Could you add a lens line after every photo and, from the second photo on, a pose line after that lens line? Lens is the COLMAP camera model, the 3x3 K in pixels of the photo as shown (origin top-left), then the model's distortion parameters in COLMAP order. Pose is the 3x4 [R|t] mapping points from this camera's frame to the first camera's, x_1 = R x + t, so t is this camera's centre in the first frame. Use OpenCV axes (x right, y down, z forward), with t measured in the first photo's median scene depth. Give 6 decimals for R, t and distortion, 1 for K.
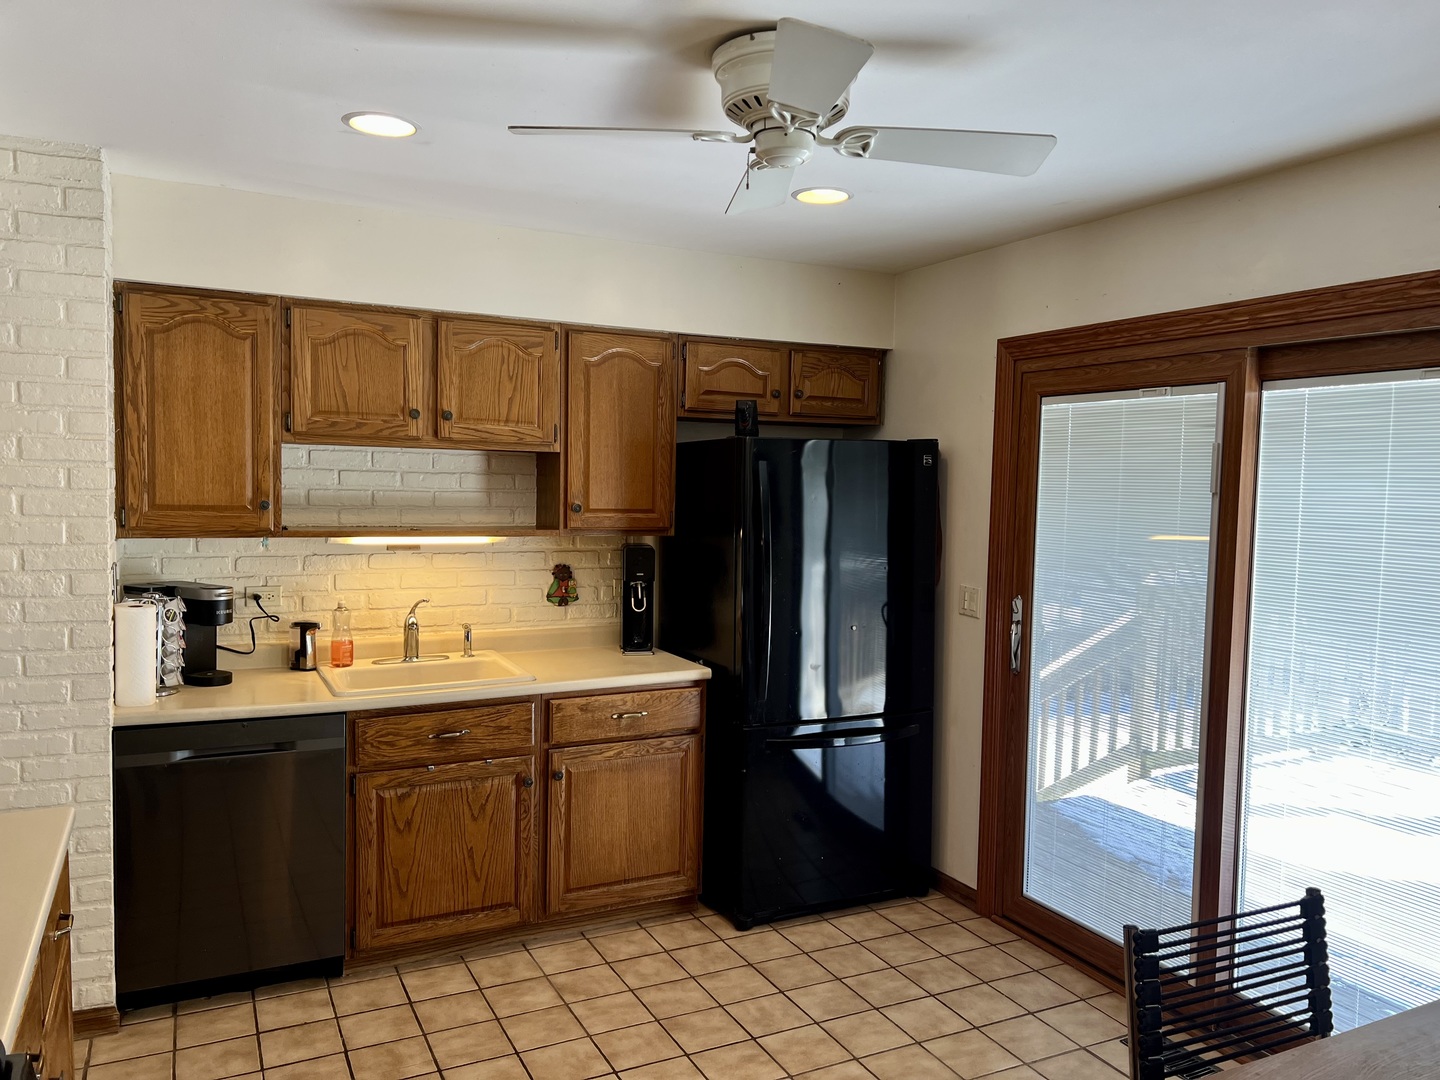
lens RADIAL K [[1087.9, 0, 720.0], [0, 1087.9, 540.0], [0, 0, 1]] dist [0.060257, -0.077078]
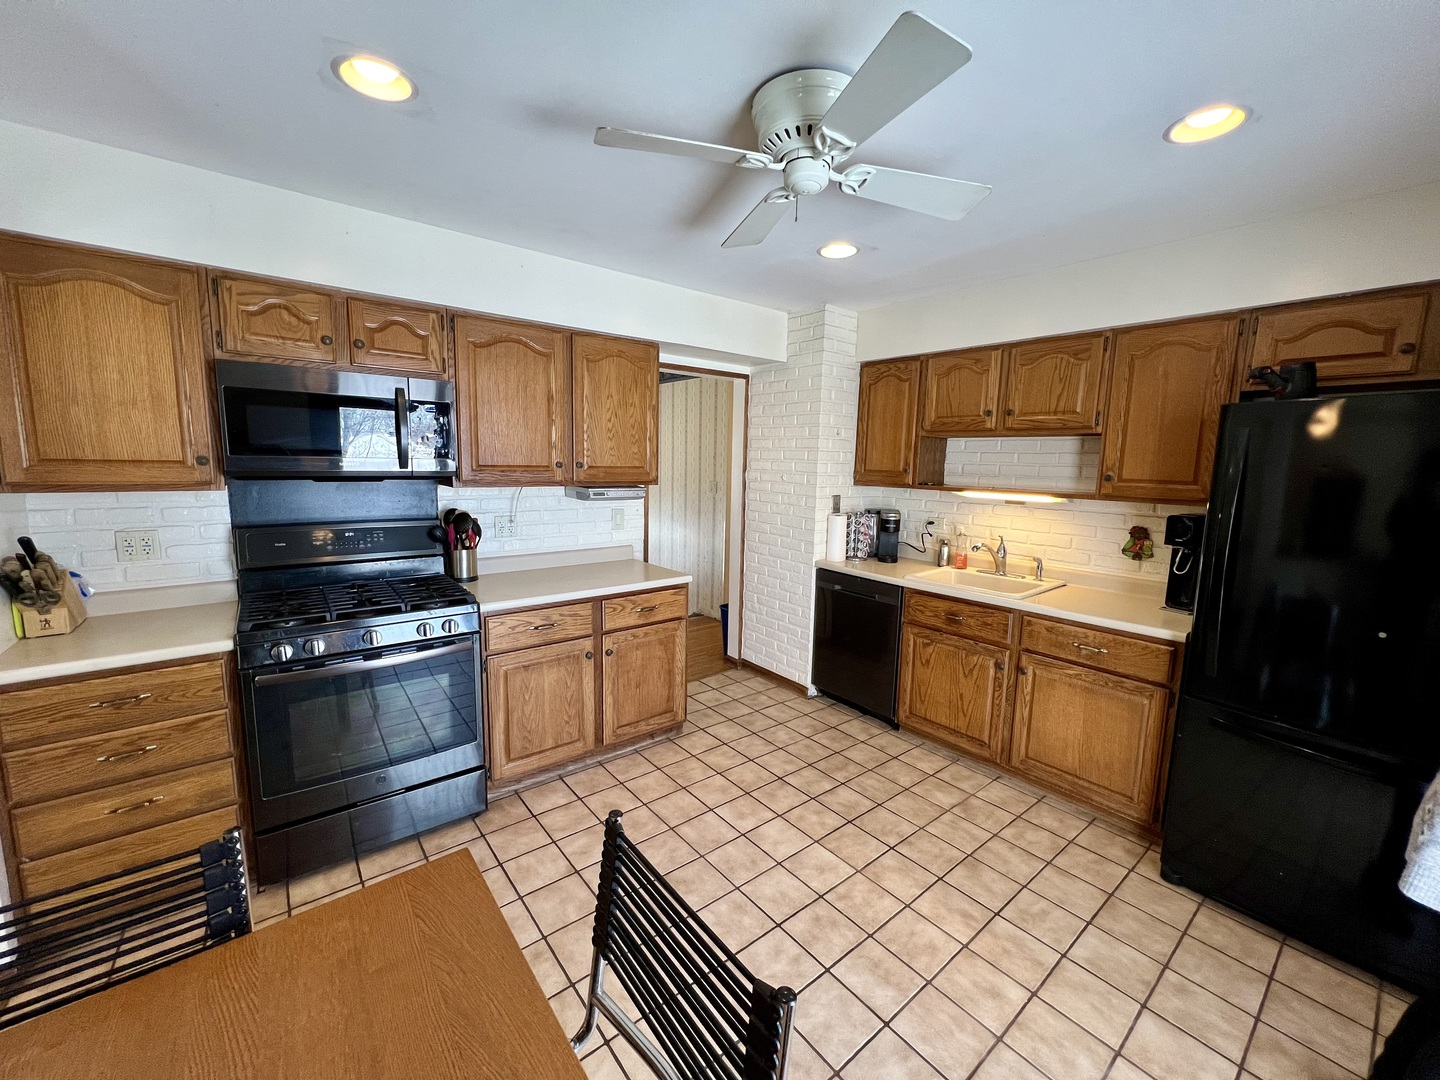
lens RADIAL K [[571.6, 0, 724.4], [0, 571.6, 535.5], [0, 0, 1]] dist [0.001237, 0.000475]
pose [[0.210630, 0.112906, -0.971024, 0.446817], [-0.072580, 0.992372, 0.099645, 0.002715], [0.974868, 0.049488, 0.217218, 0.468715]]
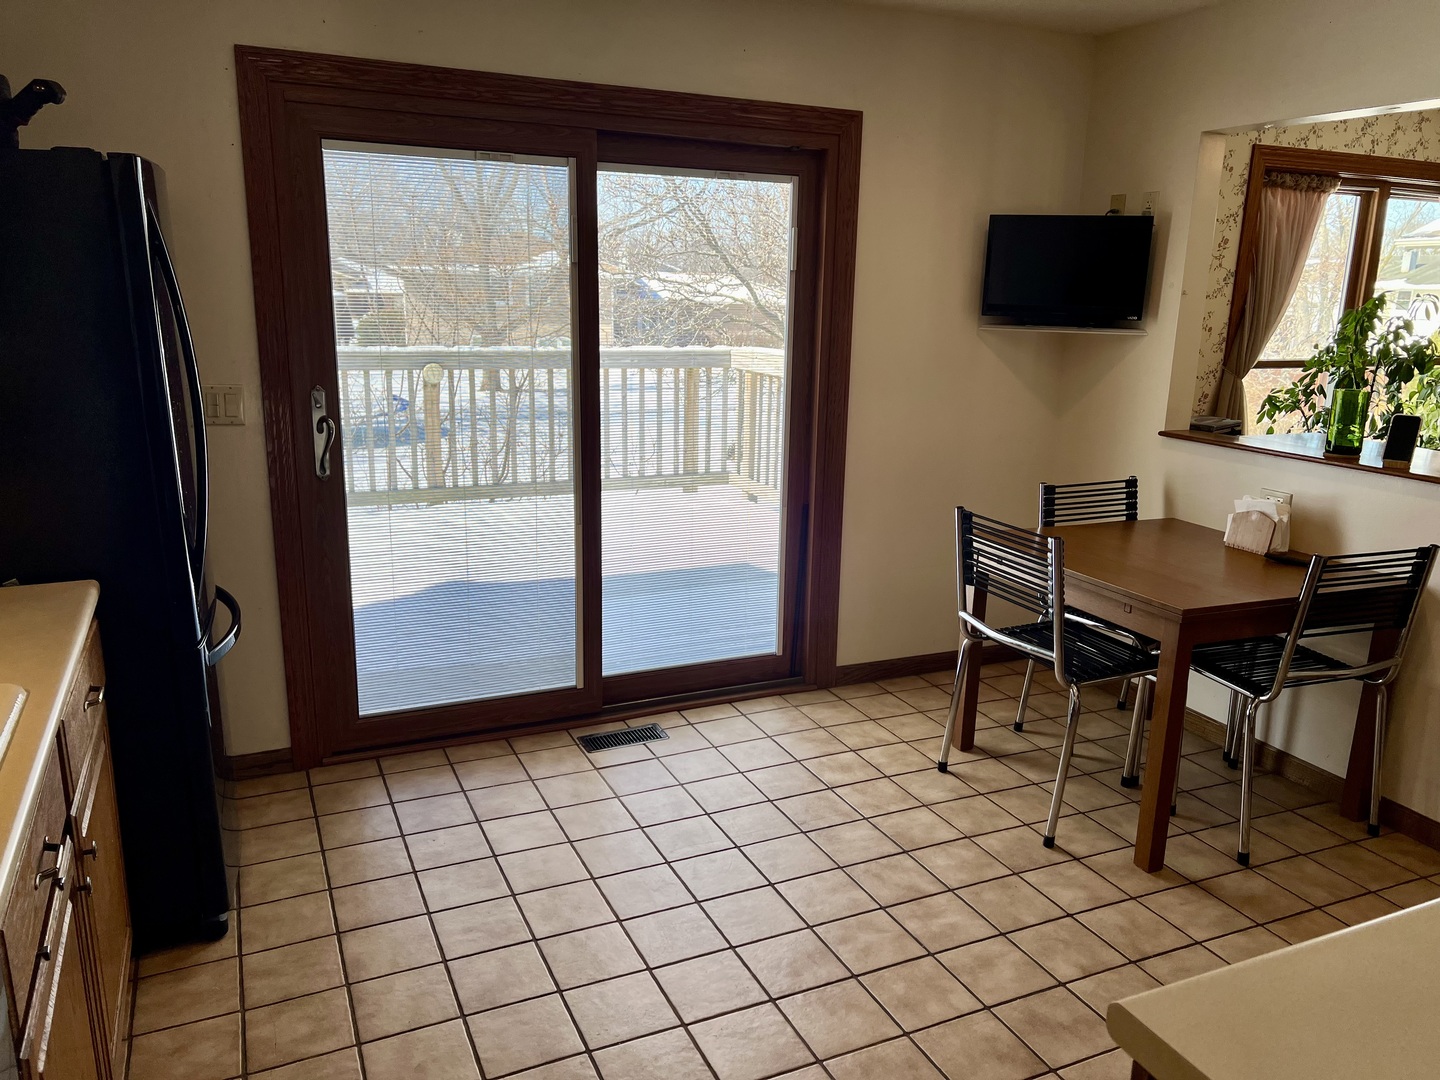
lens RADIAL K [[1087.9, 0, 720.0], [0, 1087.9, 540.0], [0, 0, 1]] dist [0.060257, -0.077078]
pose [[0.031817, -0.244426, 0.969146, -0.581928], [0.033856, 0.969344, 0.243364, -0.030152], [-0.998920, 0.025068, 0.039117, 0.694719]]
